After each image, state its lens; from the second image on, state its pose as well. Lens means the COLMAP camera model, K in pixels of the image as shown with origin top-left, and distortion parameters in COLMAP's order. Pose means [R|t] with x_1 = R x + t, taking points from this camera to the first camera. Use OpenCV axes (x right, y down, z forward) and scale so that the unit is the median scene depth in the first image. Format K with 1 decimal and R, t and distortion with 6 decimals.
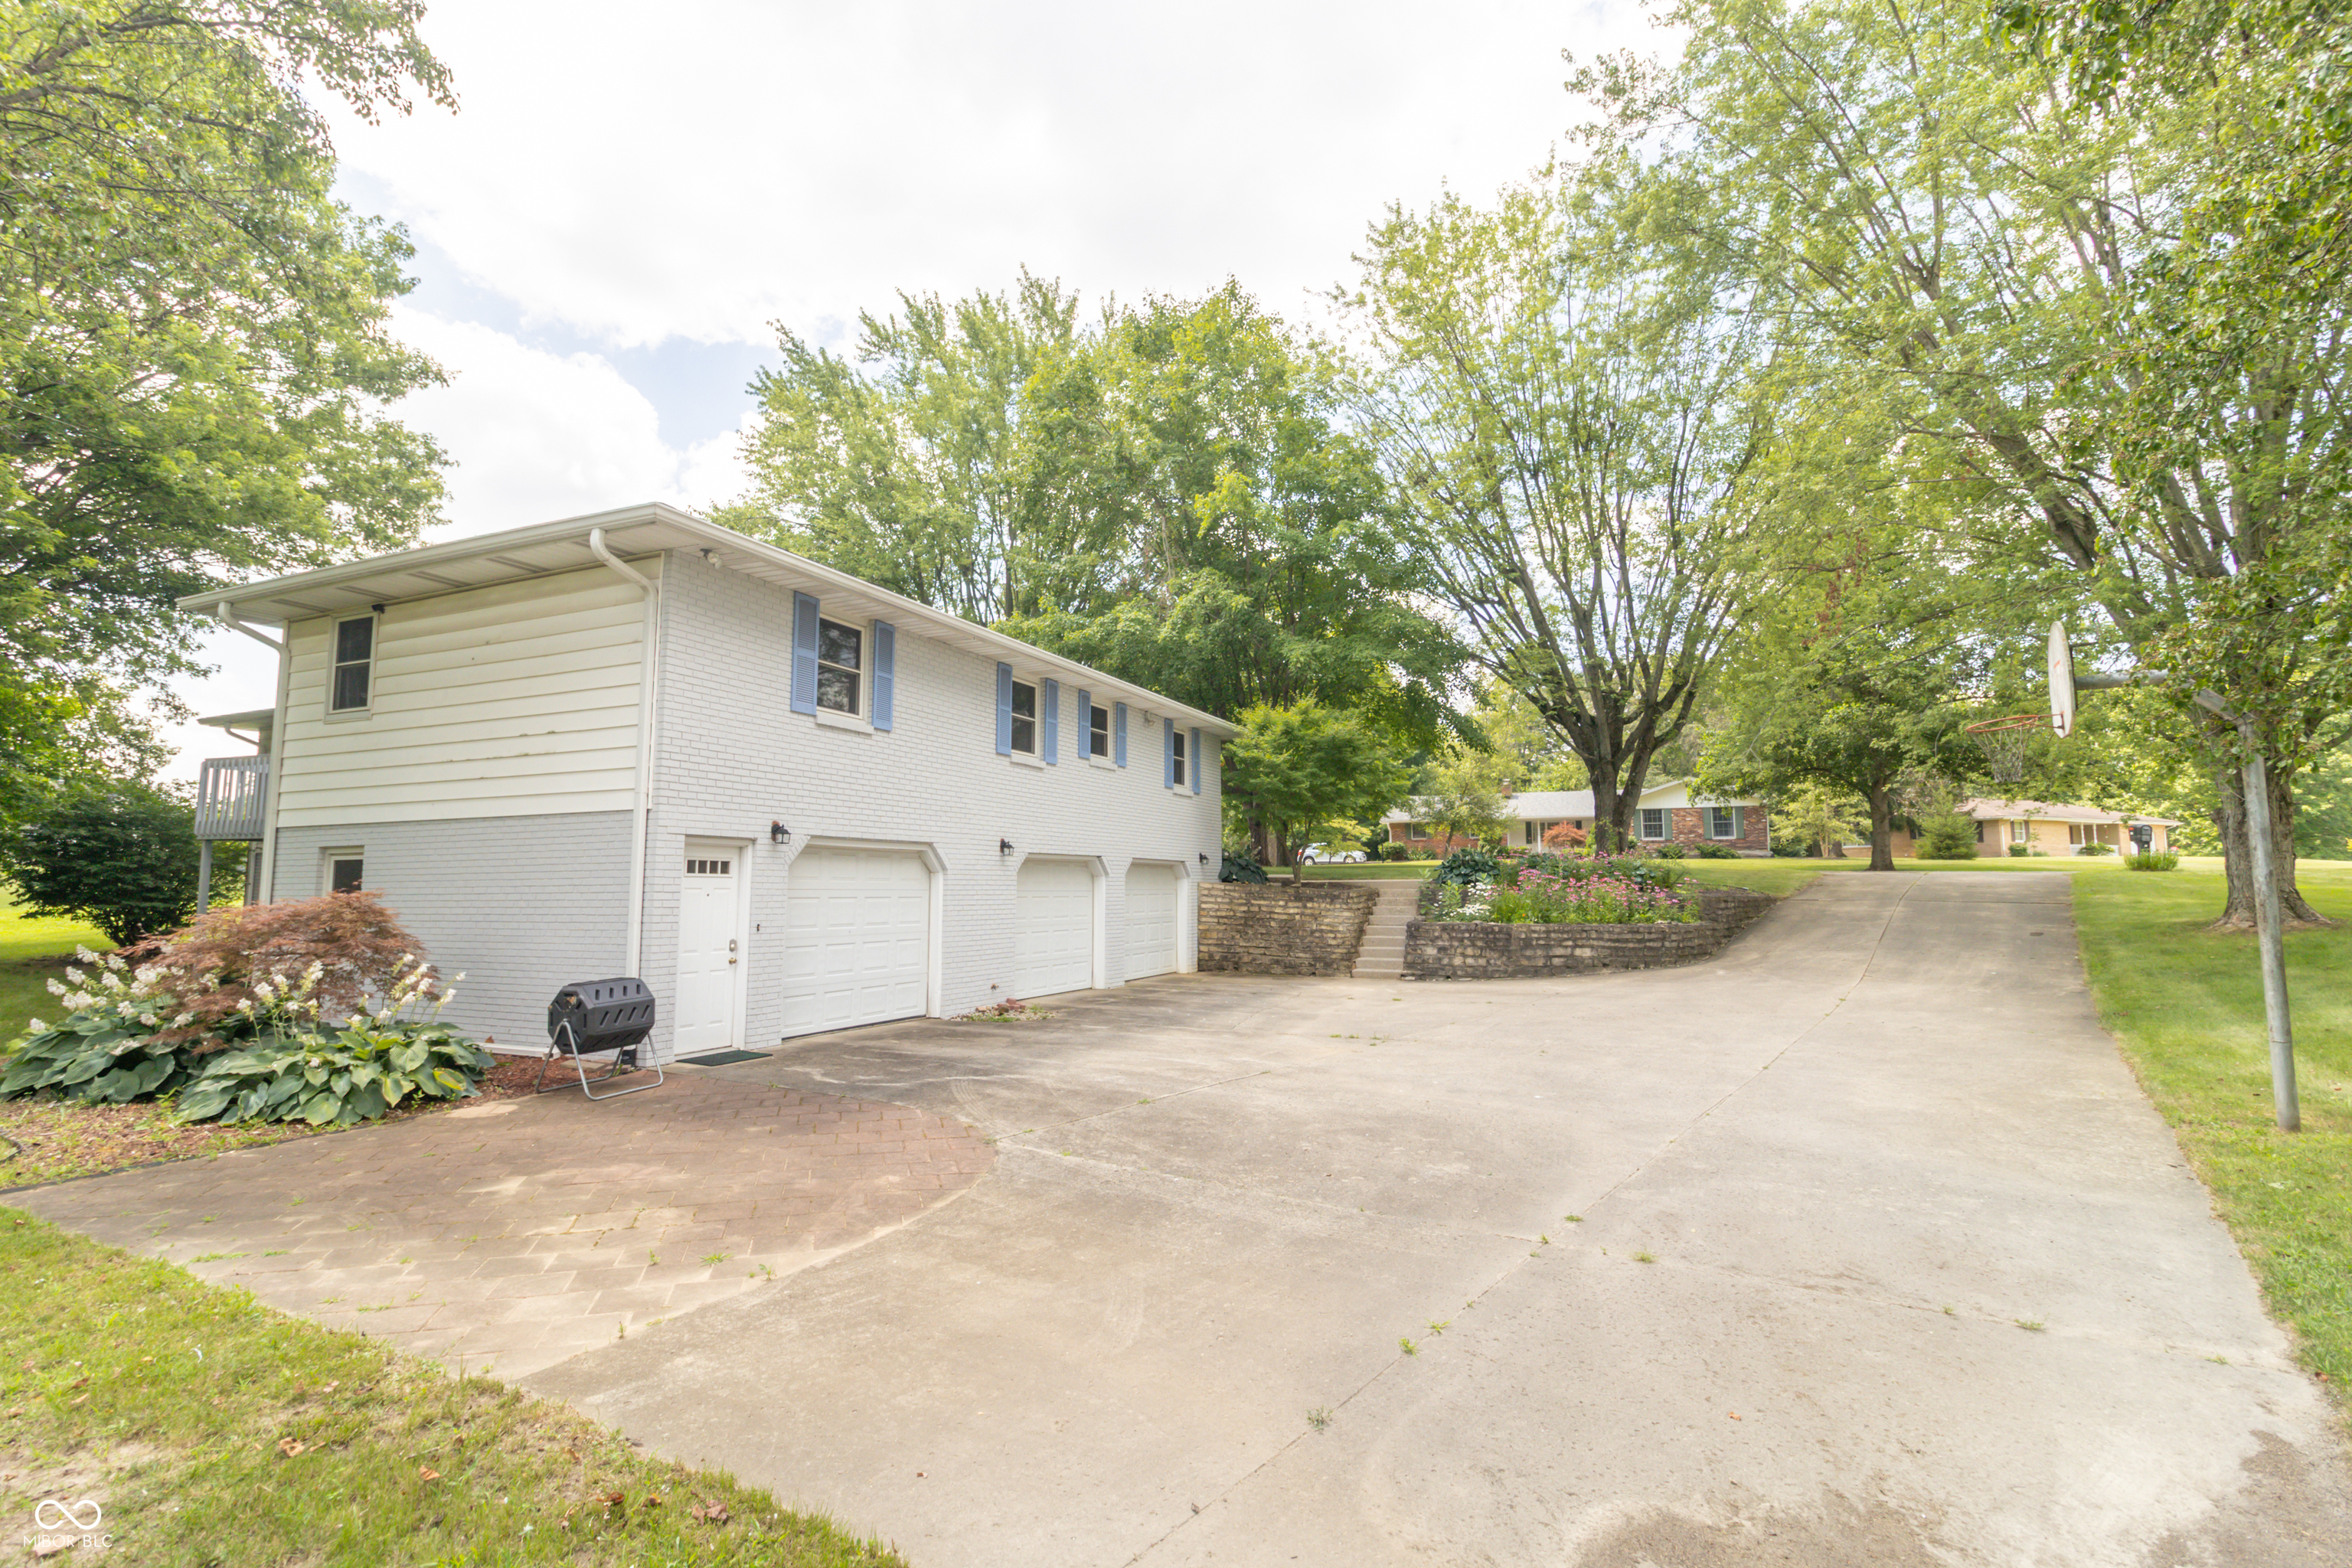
lens RADIAL K [[1102.2, 0, 1176.0], [0, 1102.2, 784.0], [0, 0, 1]] dist [0.002852, 0.000328]
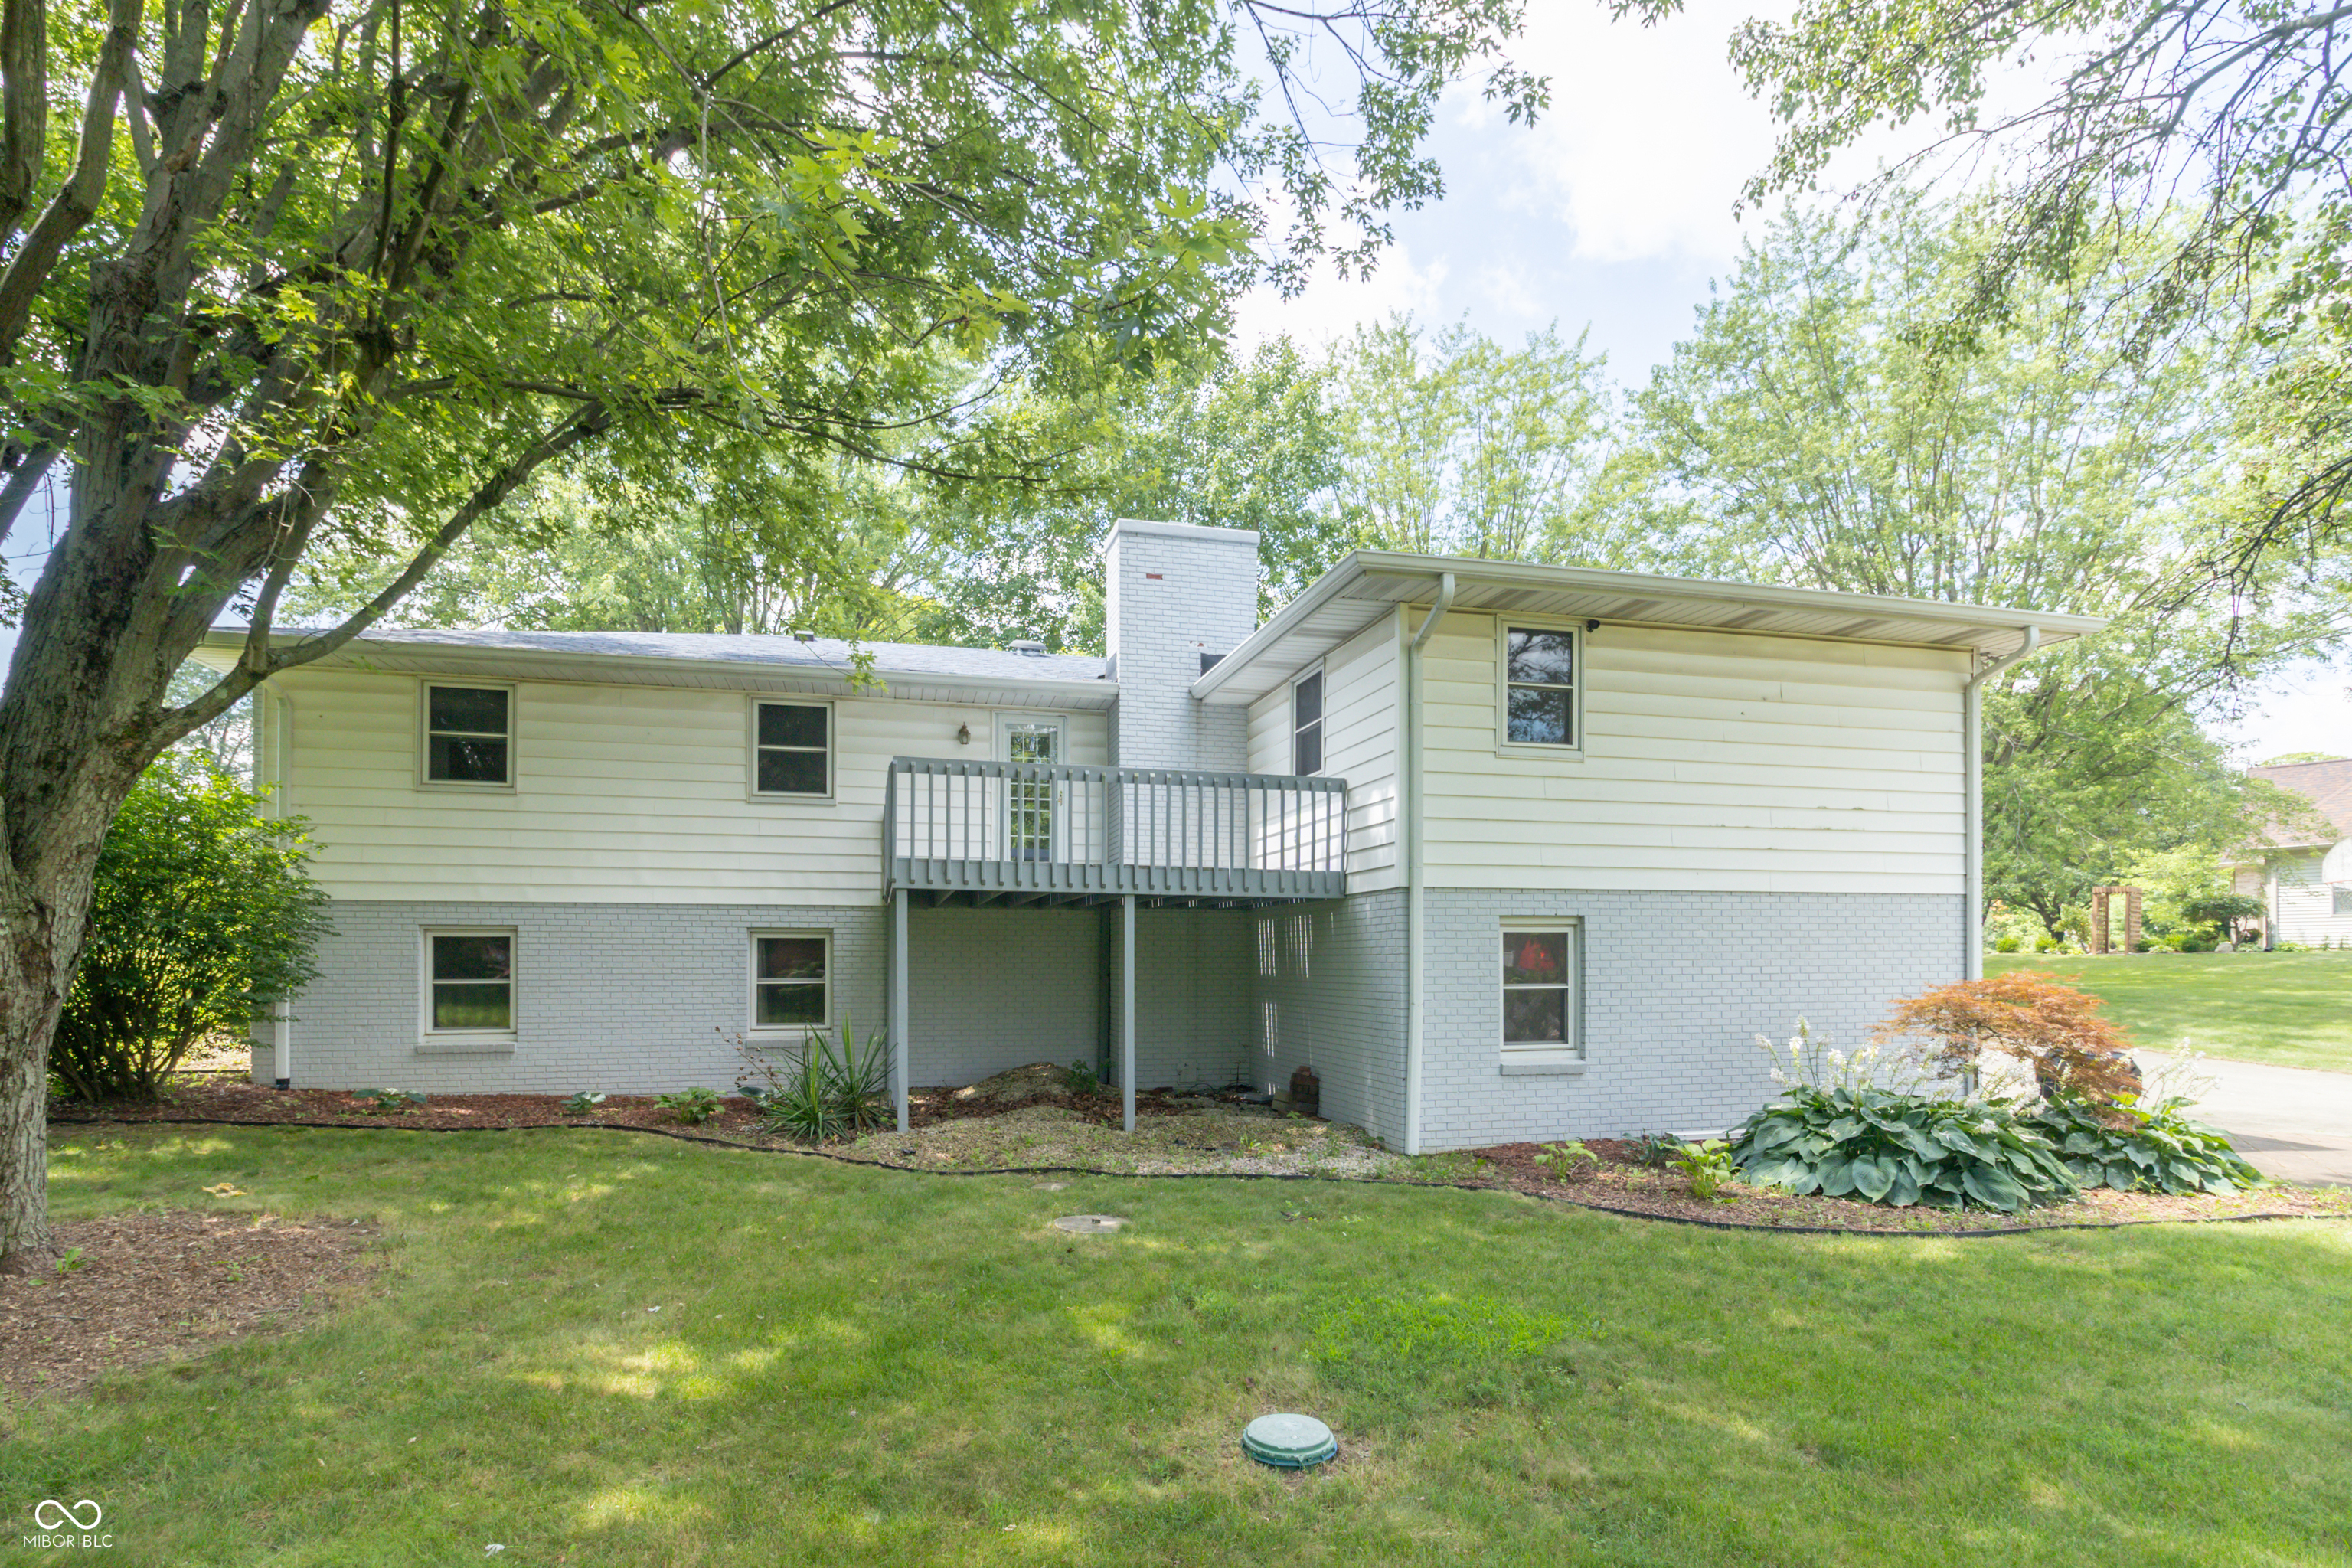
lens RADIAL K [[1126.5, 0, 1187.3], [0, 1126.5, 955.8], [0, 0, 1]] dist [0.000389, 0.000178]
pose [[0.780189, 0.004677, 0.625526, -1.327990], [-0.059890, 0.995937, 0.067251, 0.041720], [-0.622670, -0.089931, 0.777300, 0.464830]]
